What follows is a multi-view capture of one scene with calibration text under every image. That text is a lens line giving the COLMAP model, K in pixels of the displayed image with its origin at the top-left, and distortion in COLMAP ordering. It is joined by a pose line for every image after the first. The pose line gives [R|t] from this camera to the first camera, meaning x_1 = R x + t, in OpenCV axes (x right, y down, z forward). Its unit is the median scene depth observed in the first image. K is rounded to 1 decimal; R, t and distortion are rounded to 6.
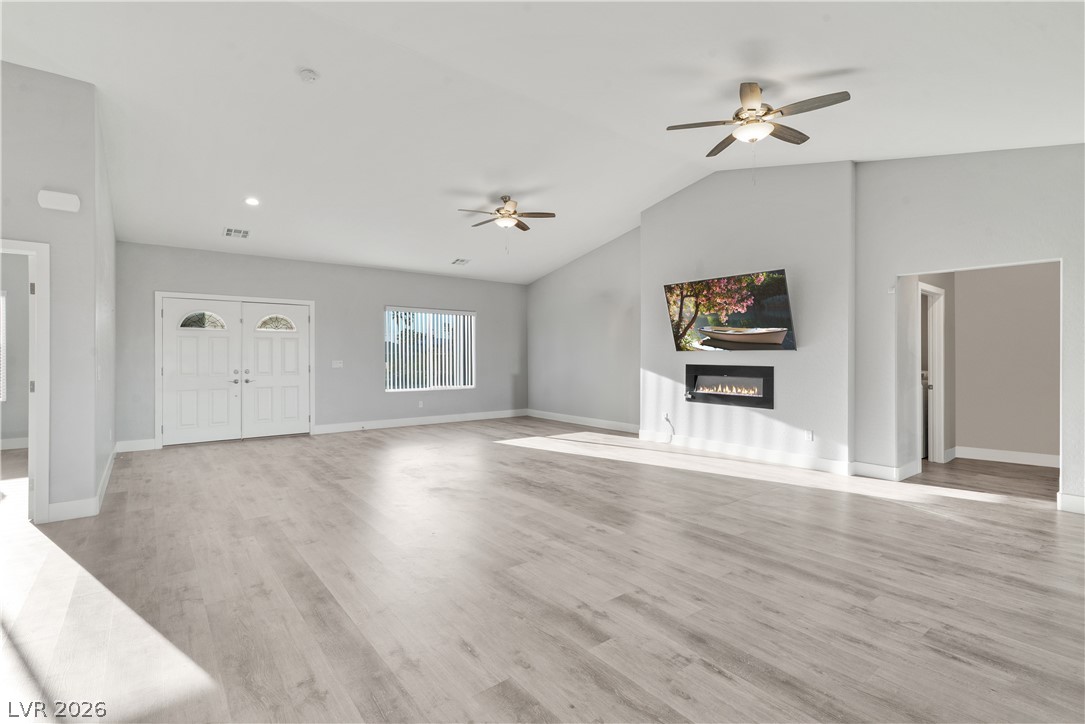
lens RADIAL K [[520.0, 0, 534.3], [0, 520.0, 353.4], [0, 0, 1]] dist [0.018737, 0.000027]
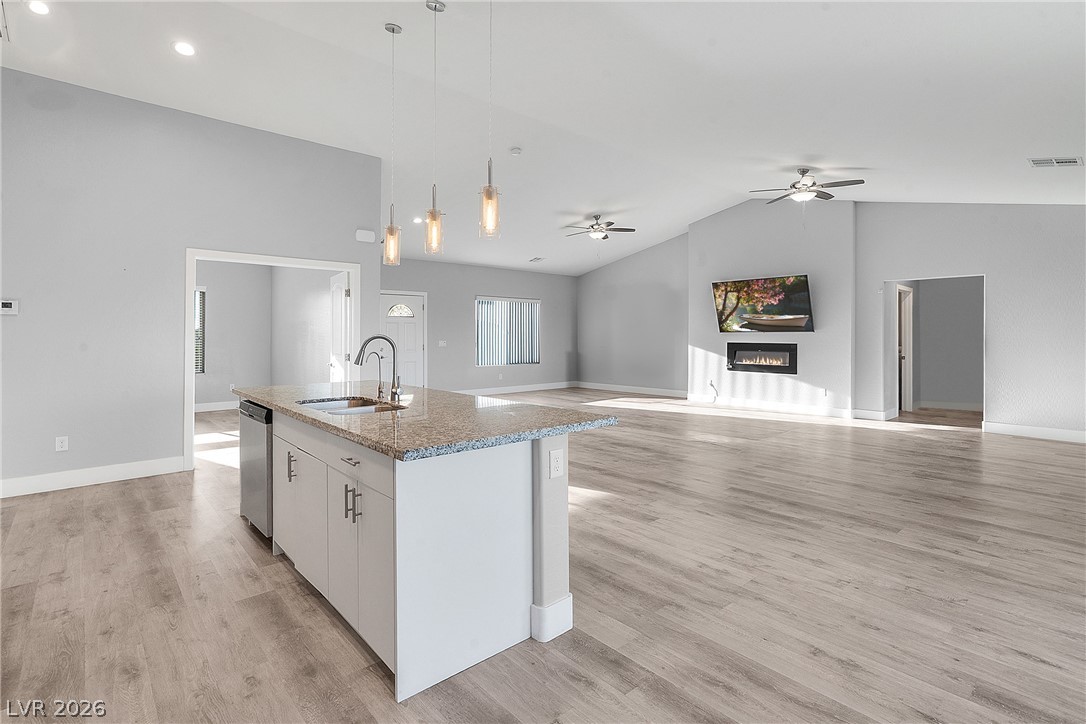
lens RADIAL K [[520.5, 0, 557.9], [0, 520.5, 336.1], [0, 0, 1]] dist [0.018737, 0.000027]
pose [[0.996845, -0.004280, 0.079262, -0.268612], [0.003961, 0.999983, 0.004183, -0.002489], [-0.079278, -0.003856, 0.996845, -0.313140]]
